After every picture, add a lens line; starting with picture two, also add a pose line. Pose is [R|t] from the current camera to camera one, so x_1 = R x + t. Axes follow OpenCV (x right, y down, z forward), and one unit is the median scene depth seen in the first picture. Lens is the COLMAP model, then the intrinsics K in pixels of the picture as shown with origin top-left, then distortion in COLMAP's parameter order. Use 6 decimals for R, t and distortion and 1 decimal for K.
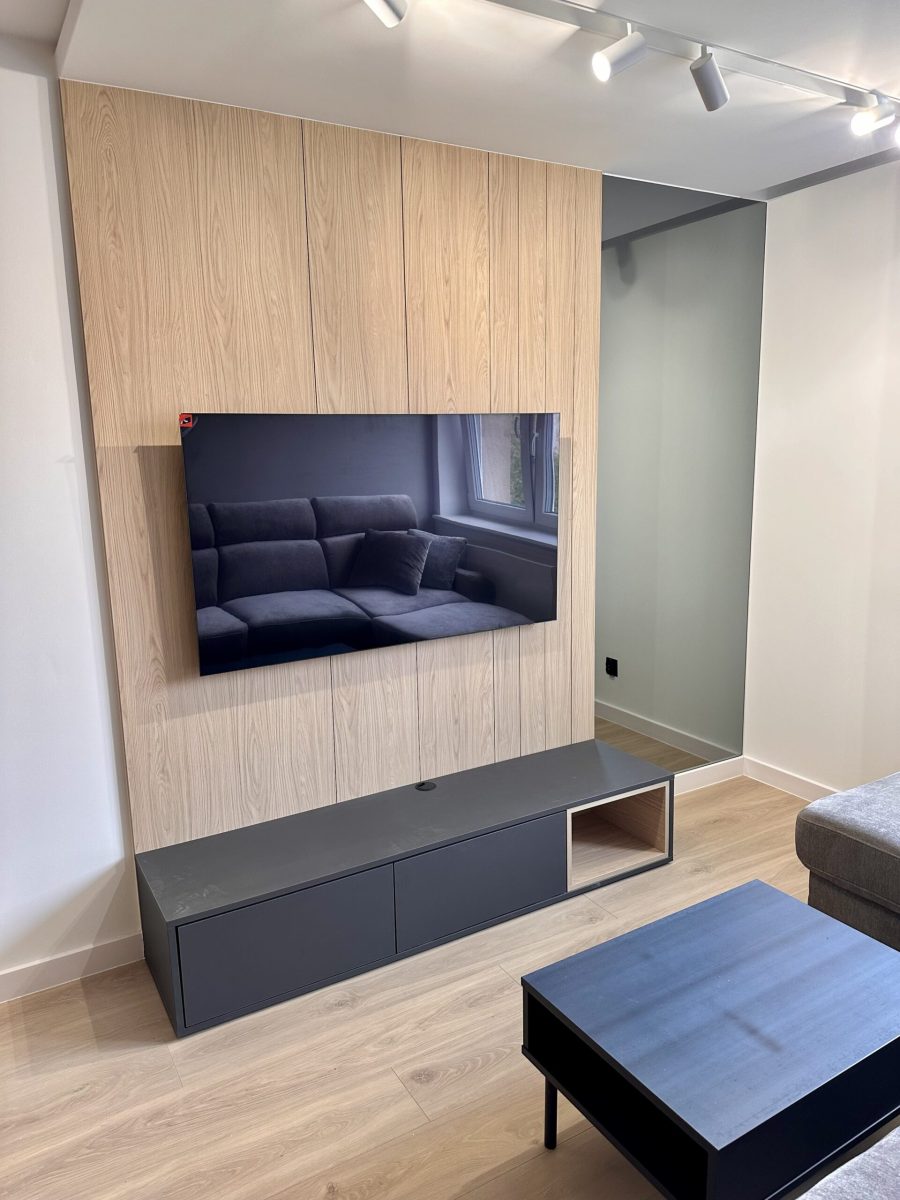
lens RADIAL K [[838.5, 0, 445.5], [0, 838.5, 599.6], [0, 0, 1]] dist [0.058691, -0.072925]
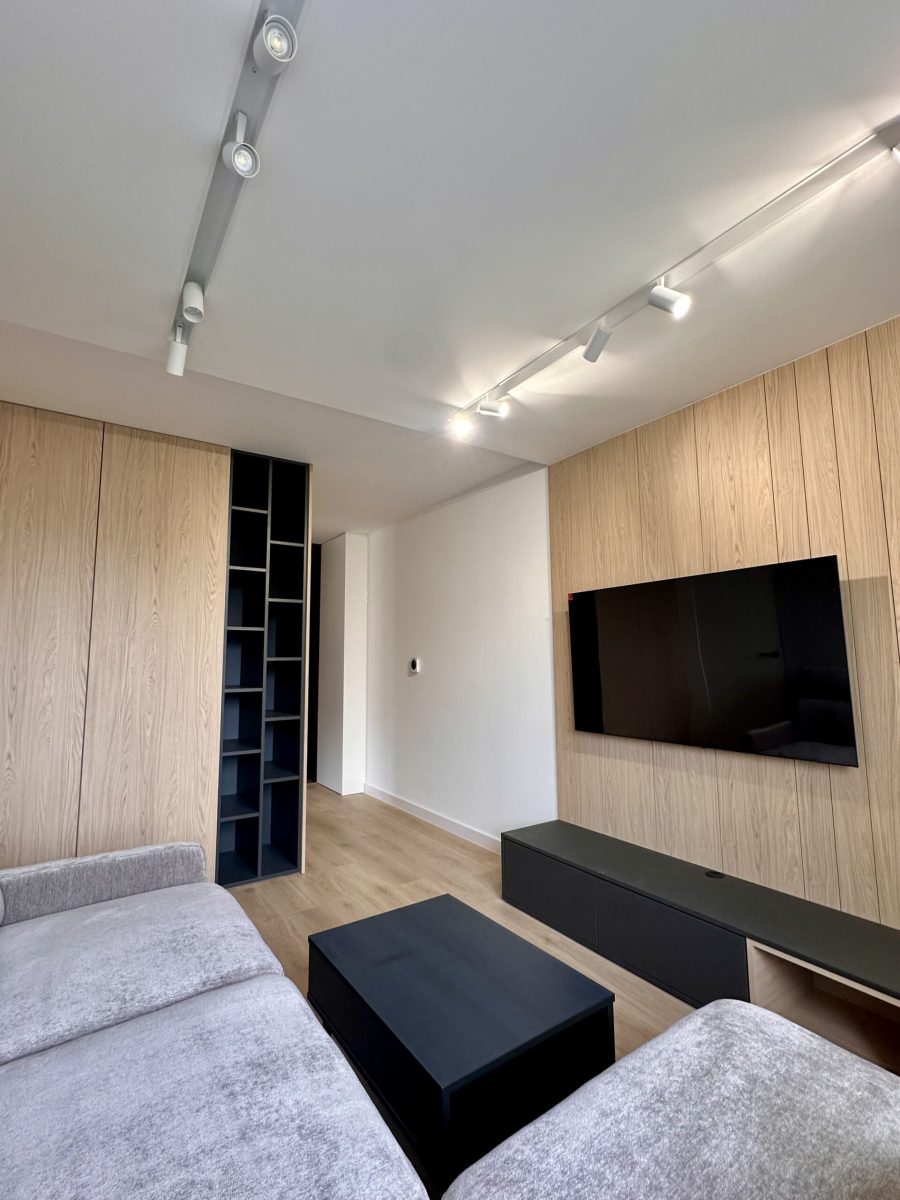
lens RADIAL K [[543.8, 0, 447.5], [0, 543.8, 599.5], [0, 0, 1]] dist [-0.003926, 0.001197]
pose [[0.062588, -0.090965, -0.993885, 0.871482], [-0.179471, 0.978579, -0.100866, -0.019543], [0.981770, 0.184687, 0.044921, 0.586678]]
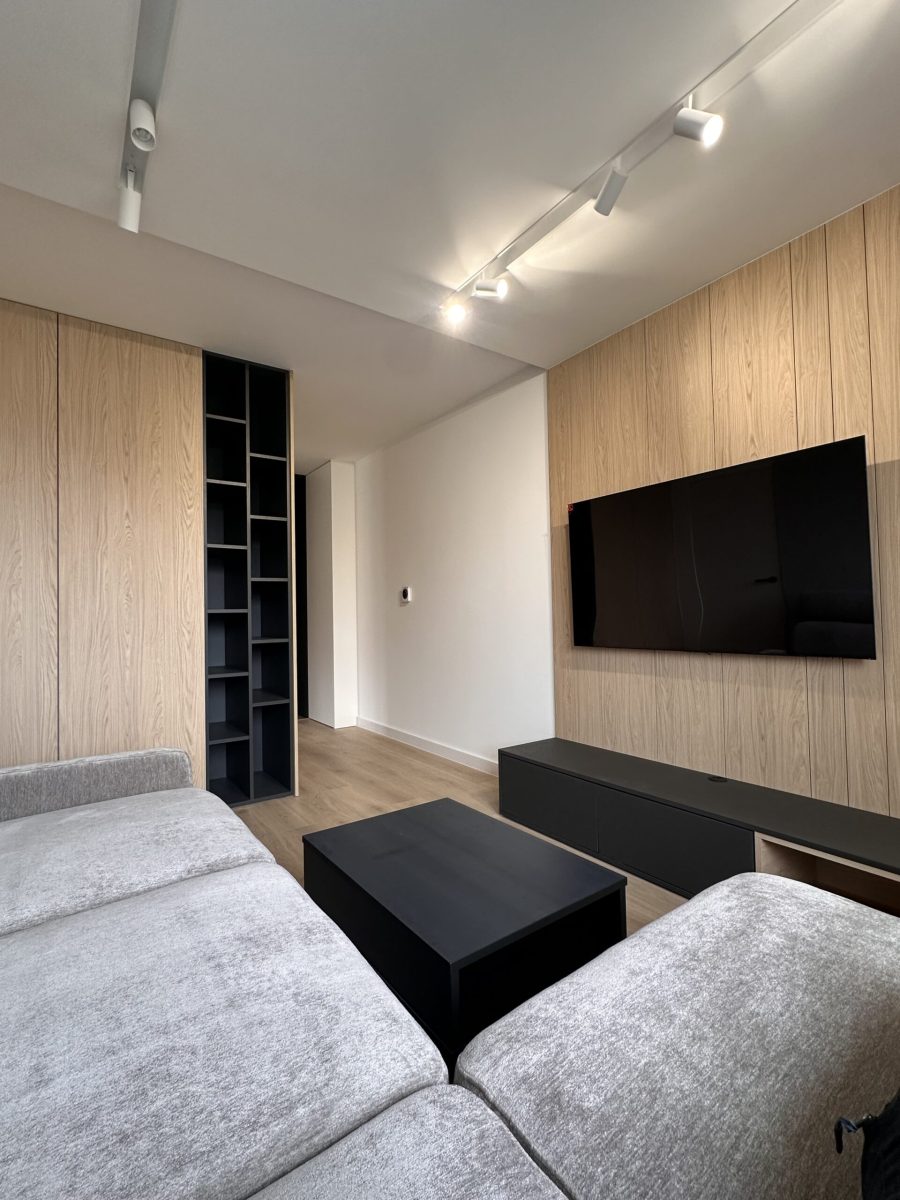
lens RADIAL K [[543.8, 0, 447.7], [0, 543.8, 600.2], [0, 0, 1]] dist [-0.003926, 0.001197]
pose [[0.083344, -0.004988, -0.996508, 0.809293], [-0.168149, 0.985579, -0.018997, 0.059342], [0.982232, 0.169145, 0.081303, 0.593590]]
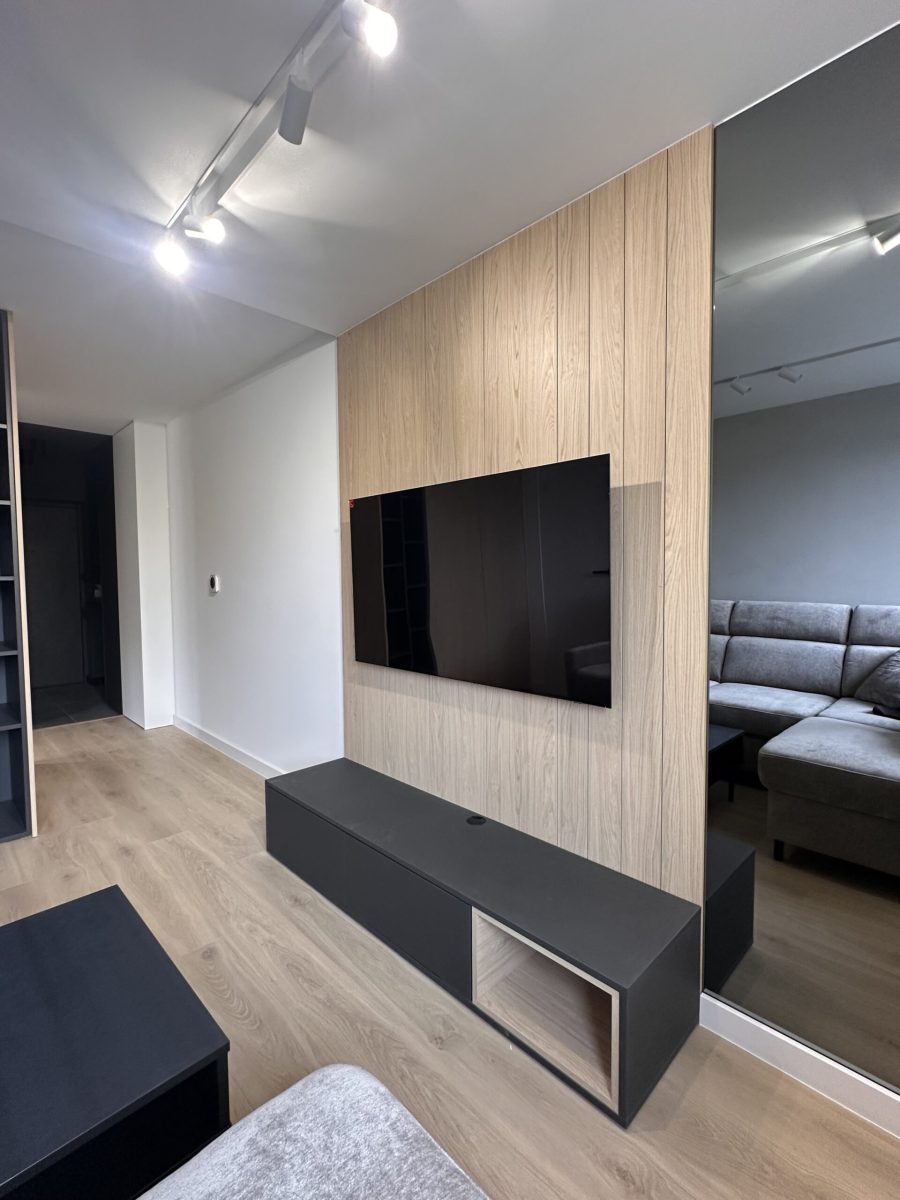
lens RADIAL K [[543.8, 0, 447.7], [0, 543.8, 599.9], [0, 0, 1]] dist [-0.003926, 0.001197]
pose [[0.247036, 0.068218, -0.966602, 0.711359], [-0.177478, 0.983830, 0.024076, -0.075886], [0.952615, 0.165603, 0.255149, 0.842805]]
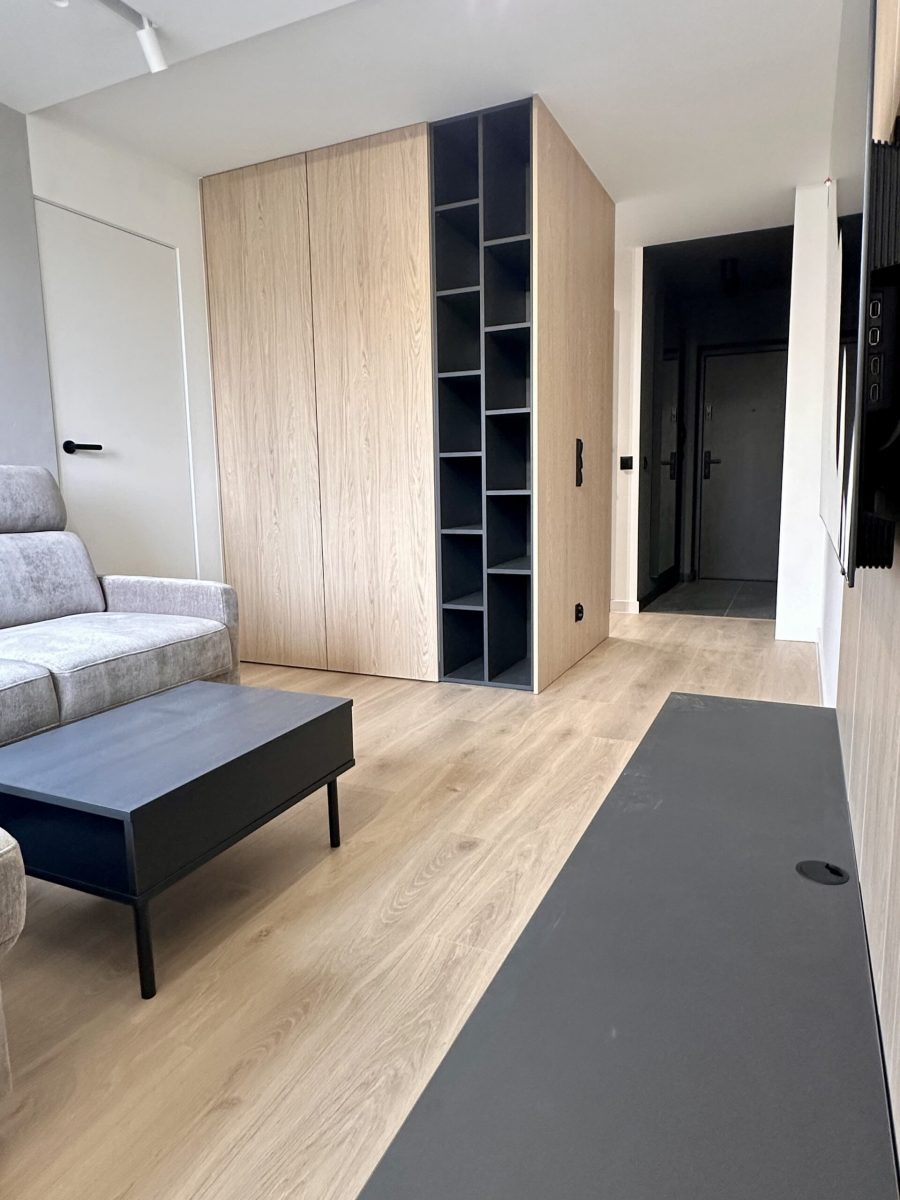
lens RADIAL K [[750.4, 0, 439.0], [0, 750.4, 593.7], [0, 0, 1]] dist [-0.005235, 0.005164]
pose [[-0.827663, 0.118400, -0.548594, 0.399472], [-0.068453, 0.948897, 0.308071, -0.033735], [0.557036, 0.292532, -0.777262, 1.316336]]
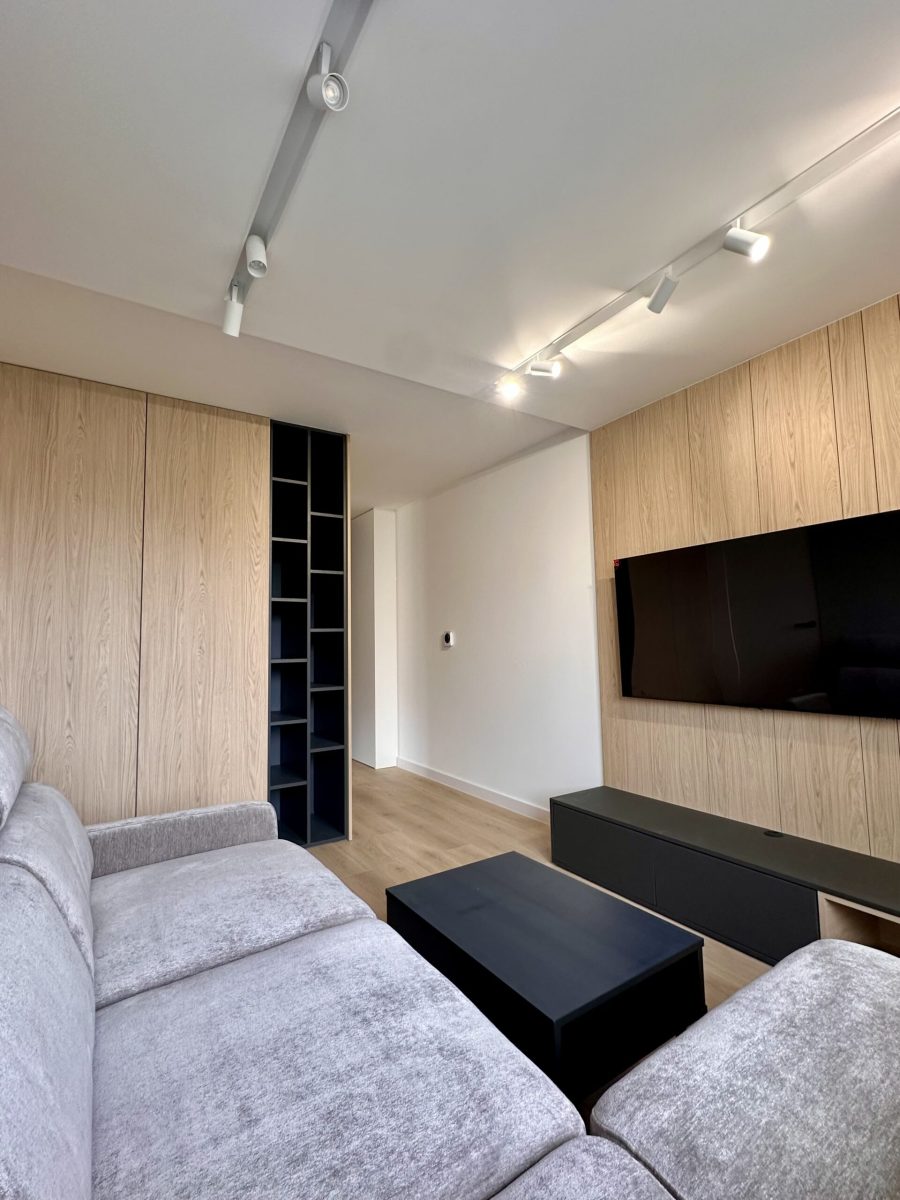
lens RADIAL K [[543.8, 0, 447.8], [0, 543.8, 600.1], [0, 0, 1]] dist [-0.003926, 0.001197]
pose [[0.044550, -0.060618, -0.997166, 0.861076], [-0.168680, 0.983369, -0.067316, 0.026096], [0.984663, 0.171201, 0.033584, 0.518022]]
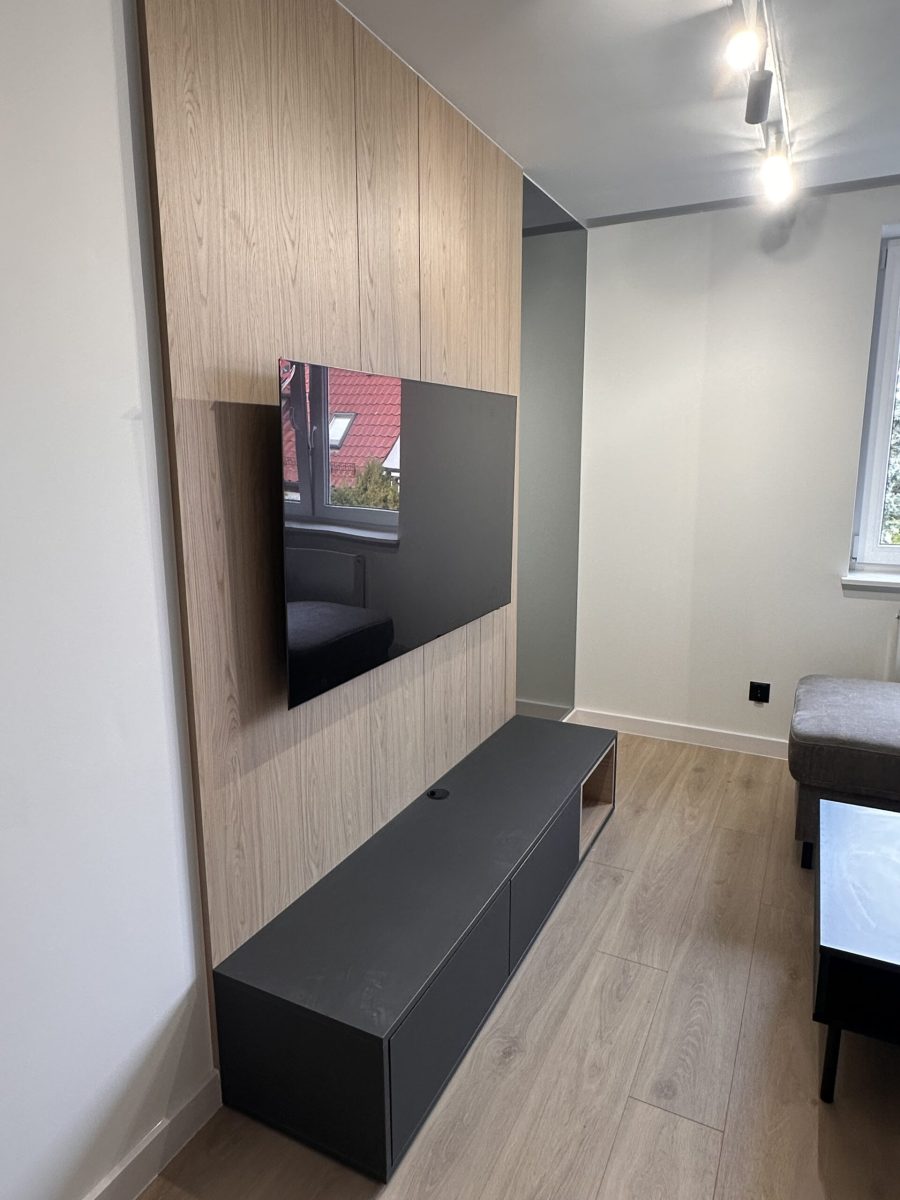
lens RADIAL K [[750.4, 0, 441.3], [0, 750.4, 591.4], [0, 0, 1]] dist [-0.005235, 0.005164]
pose [[0.842195, -0.083914, 0.532603, -0.502722], [0.087756, 0.995977, 0.018155, -0.015252], [-0.531984, 0.031449, 0.846170, 0.335597]]
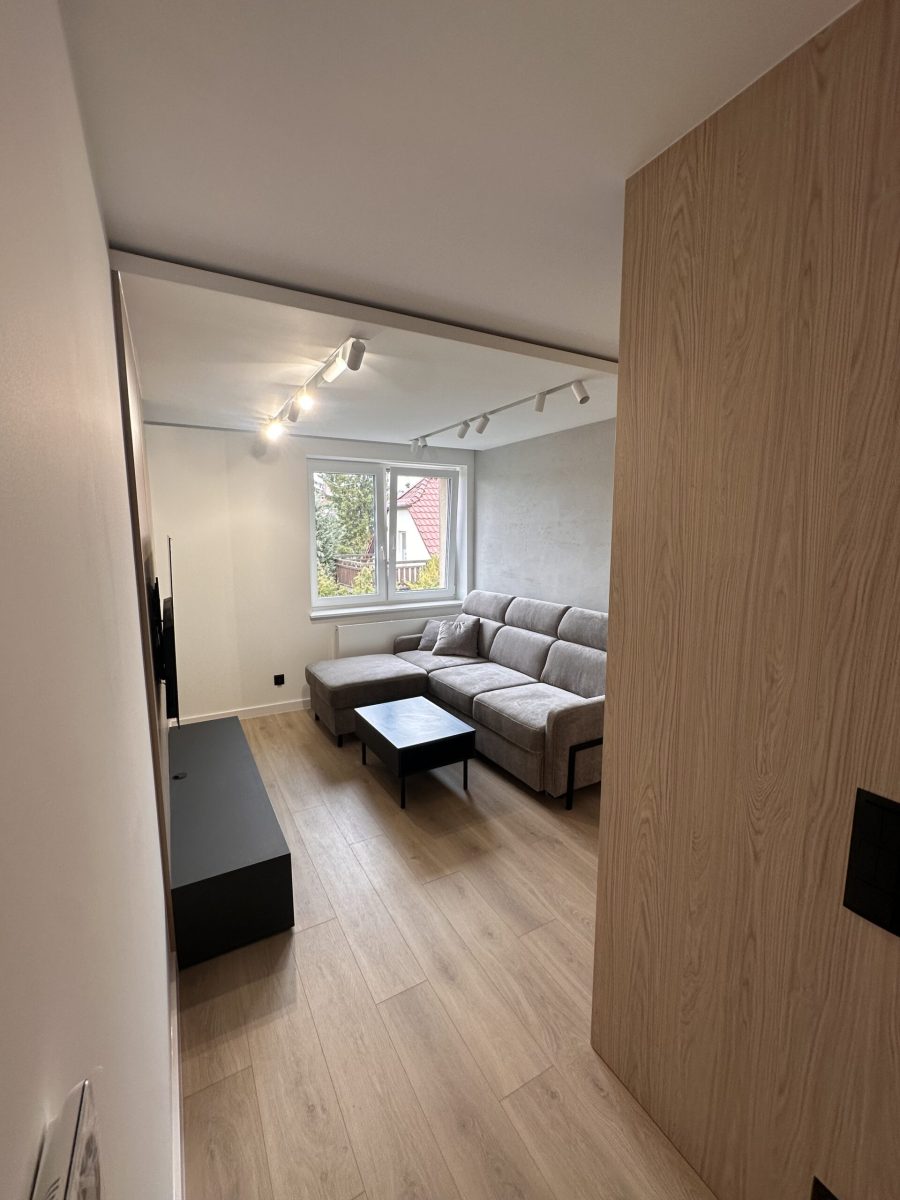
lens RADIAL K [[505.1, 0, 451.7], [0, 505.1, 598.9], [0, 0, 1]] dist [-0.001167, -0.000034]
pose [[0.014018, -0.118102, 0.992902, -1.016847], [0.188722, 0.975465, 0.113364, -0.119799], [-0.981930, 0.185794, 0.035963, 0.480166]]
